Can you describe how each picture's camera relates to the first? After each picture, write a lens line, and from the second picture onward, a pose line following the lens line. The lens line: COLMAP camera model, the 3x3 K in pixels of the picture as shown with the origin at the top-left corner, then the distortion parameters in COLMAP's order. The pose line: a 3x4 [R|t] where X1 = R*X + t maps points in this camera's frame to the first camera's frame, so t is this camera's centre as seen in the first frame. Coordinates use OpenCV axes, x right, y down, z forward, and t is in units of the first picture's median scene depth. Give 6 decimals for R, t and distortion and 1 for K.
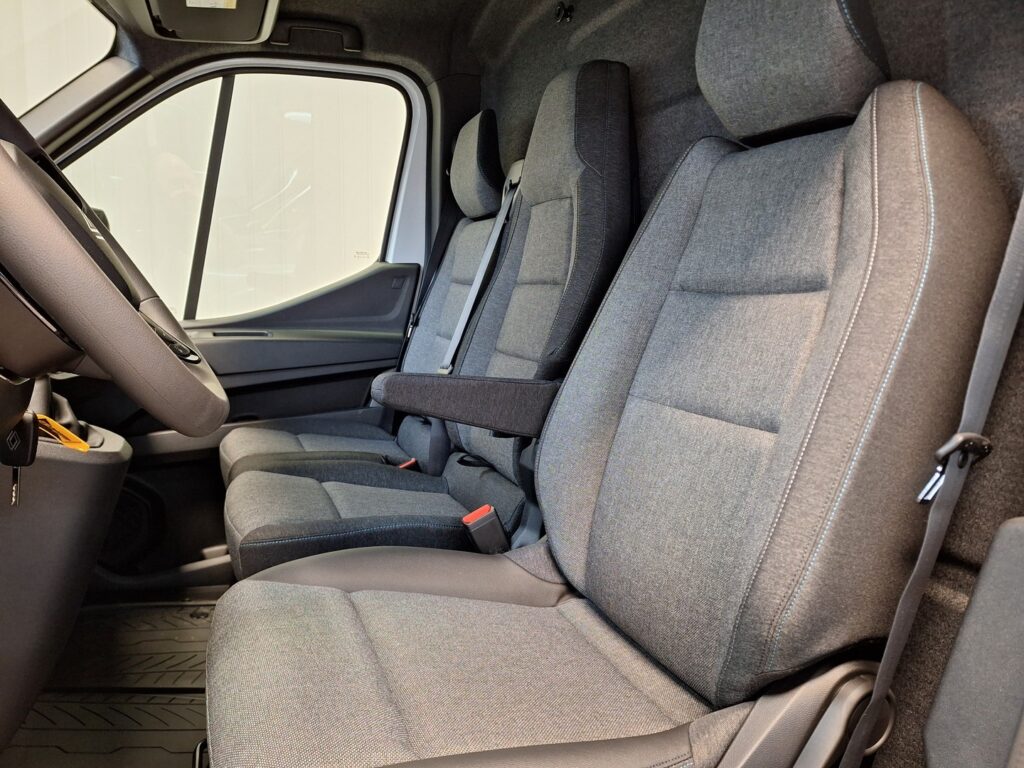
lens RADIAL K [[675.2, 0, 512.0], [0, 675.2, 384.0], [0, 0, 1]] dist [0.066884, -0.100192]
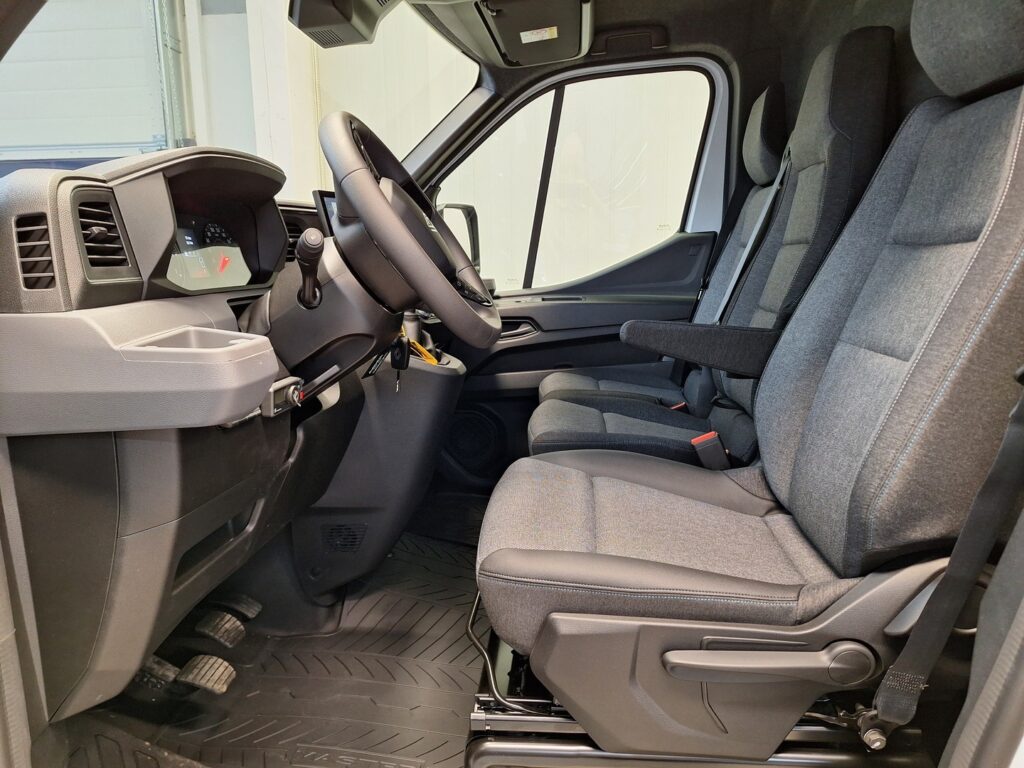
lens RADIAL K [[712.0, 0, 512.0], [0, 712.0, 384.0], [0, 0, 1]] dist [0.056458, -0.062804]
pose [[0.869434, 0.044060, -0.492081, 0.283070], [-0.028188, 0.998817, 0.039630, 0.055230], [0.493245, -0.020585, 0.869647, -0.297691]]
